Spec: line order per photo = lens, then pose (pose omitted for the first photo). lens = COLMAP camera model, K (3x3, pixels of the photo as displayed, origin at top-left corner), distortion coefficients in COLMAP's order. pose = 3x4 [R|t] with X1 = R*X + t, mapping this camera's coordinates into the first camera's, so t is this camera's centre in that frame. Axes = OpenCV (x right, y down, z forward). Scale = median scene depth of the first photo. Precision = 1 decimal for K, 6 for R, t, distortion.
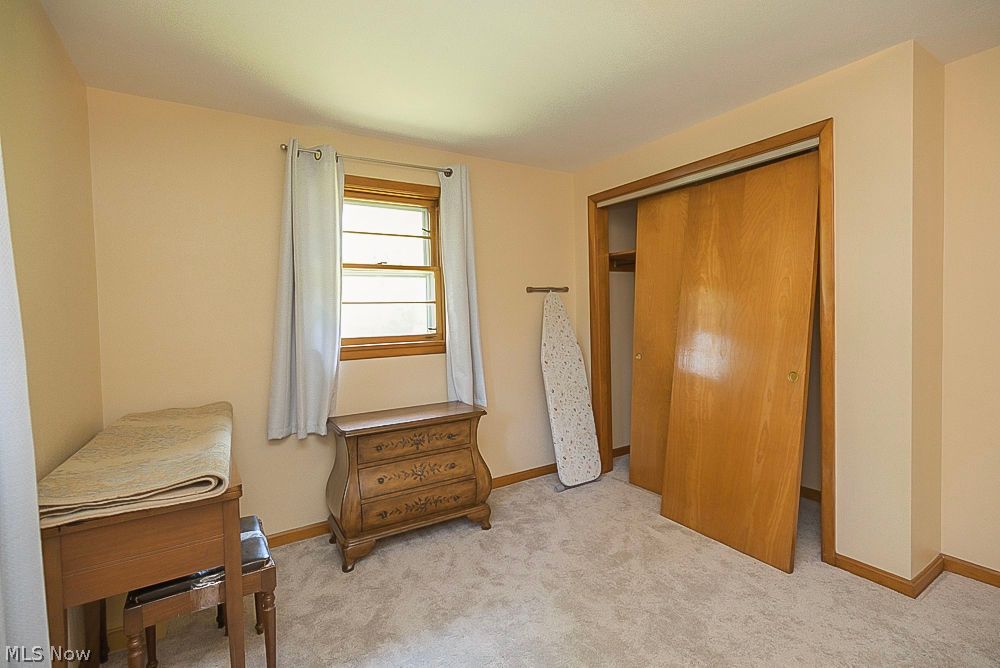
lens RADIAL K [[471.7, 0, 500.0], [0, 471.7, 334.0], [0, 0, 1]] dist [-0.003108, -0.000365]
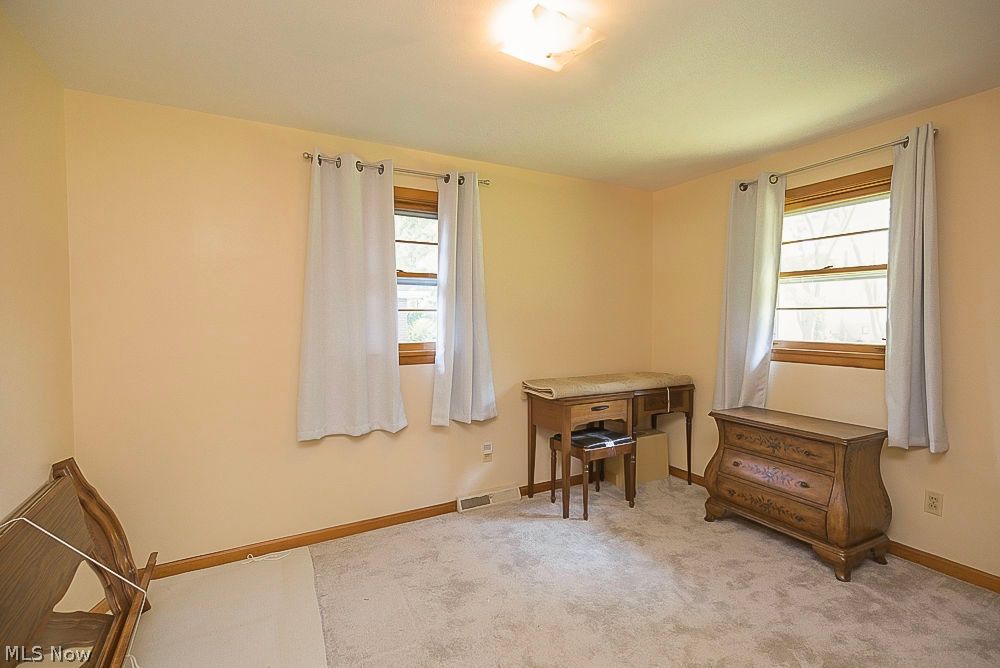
lens RADIAL K [[478.8, 0, 516.0], [0, 478.8, 332.3], [0, 0, 1]] dist [-0.001276, -0.000371]
pose [[-0.039833, 0.059980, -0.997405, 0.855353], [-0.038216, 0.997375, 0.061504, -0.059584], [0.998475, 0.040567, -0.037436, 0.453920]]
